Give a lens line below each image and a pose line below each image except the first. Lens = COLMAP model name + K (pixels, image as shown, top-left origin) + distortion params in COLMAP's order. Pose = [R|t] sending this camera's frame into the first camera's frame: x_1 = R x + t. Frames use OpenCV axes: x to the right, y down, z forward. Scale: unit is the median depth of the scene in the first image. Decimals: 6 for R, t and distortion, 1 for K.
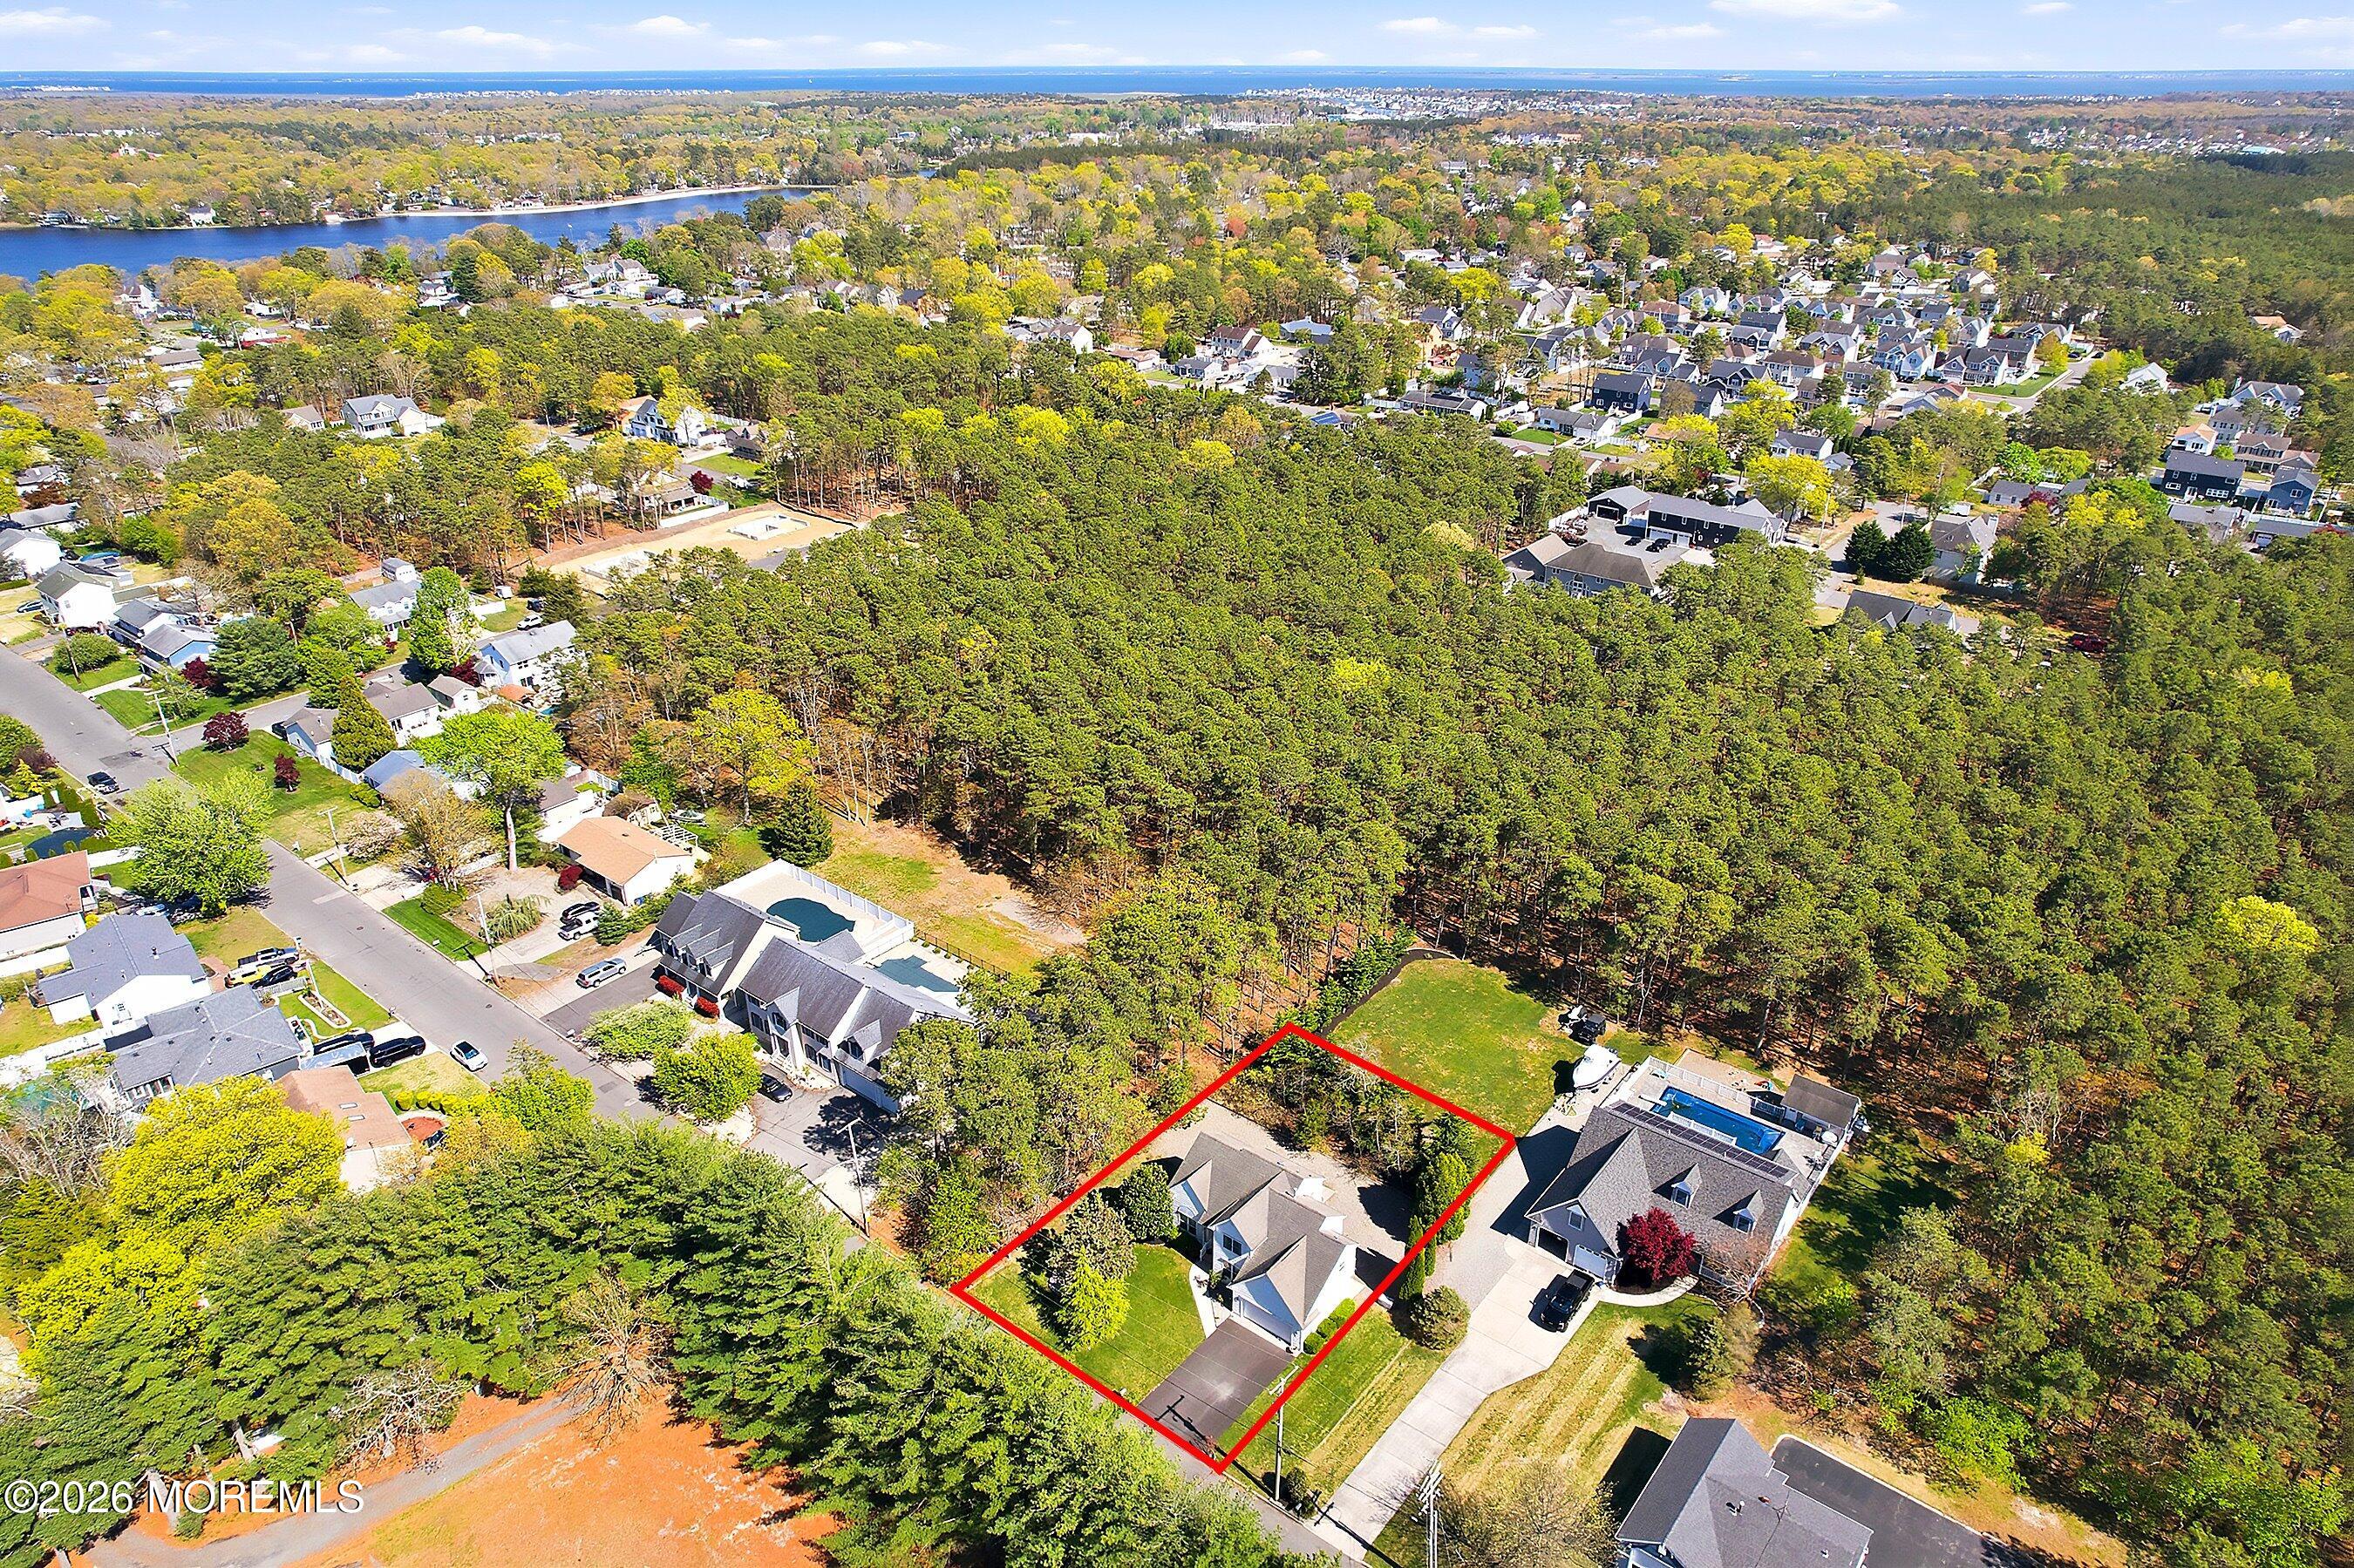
lens RADIAL K [[1544.1, 0, 1177.0], [0, 1544.1, 784.0], [0, 0, 1]] dist [-0.054662, 0.060548]
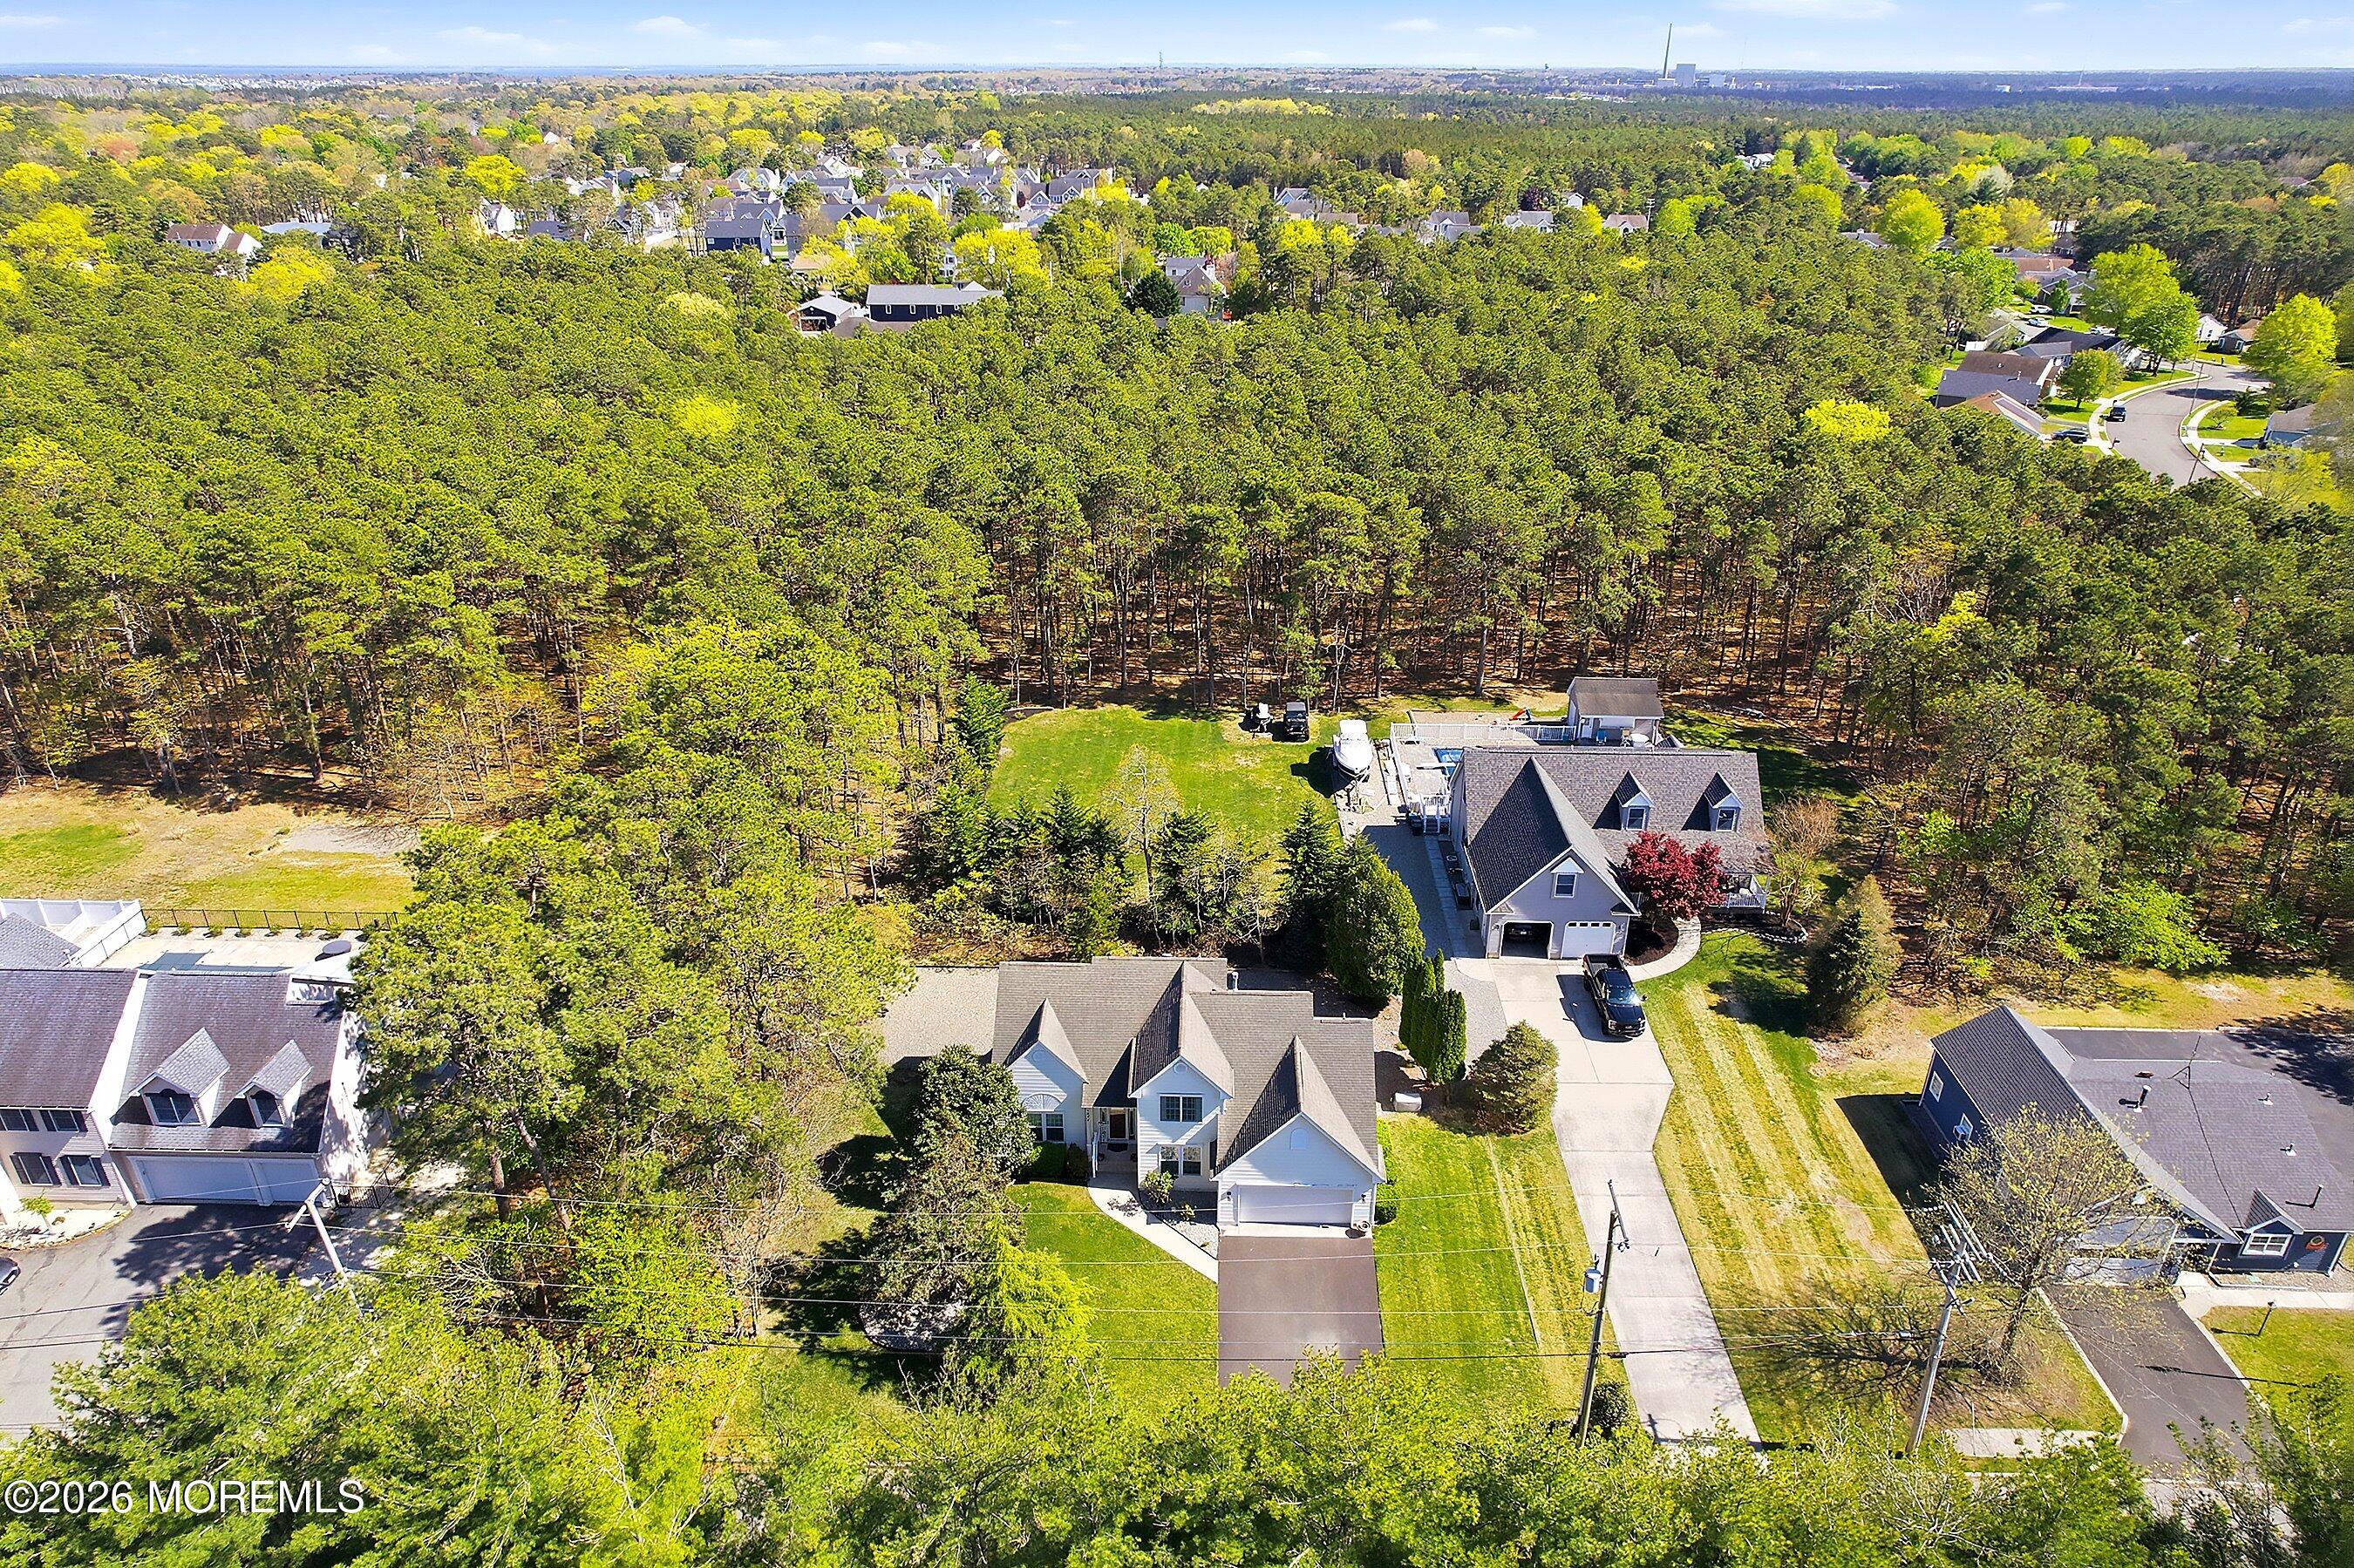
lens RADIAL K [[1544.1, 0, 1177.0], [0, 1544.1, 784.0], [0, 0, 1]] dist [-0.054662, 0.060548]
pose [[0.796989, -0.265530, 0.542496, -0.179072], [0.270001, 0.960070, 0.073253, 0.121372], [-0.540284, 0.088093, 0.836859, 0.432302]]
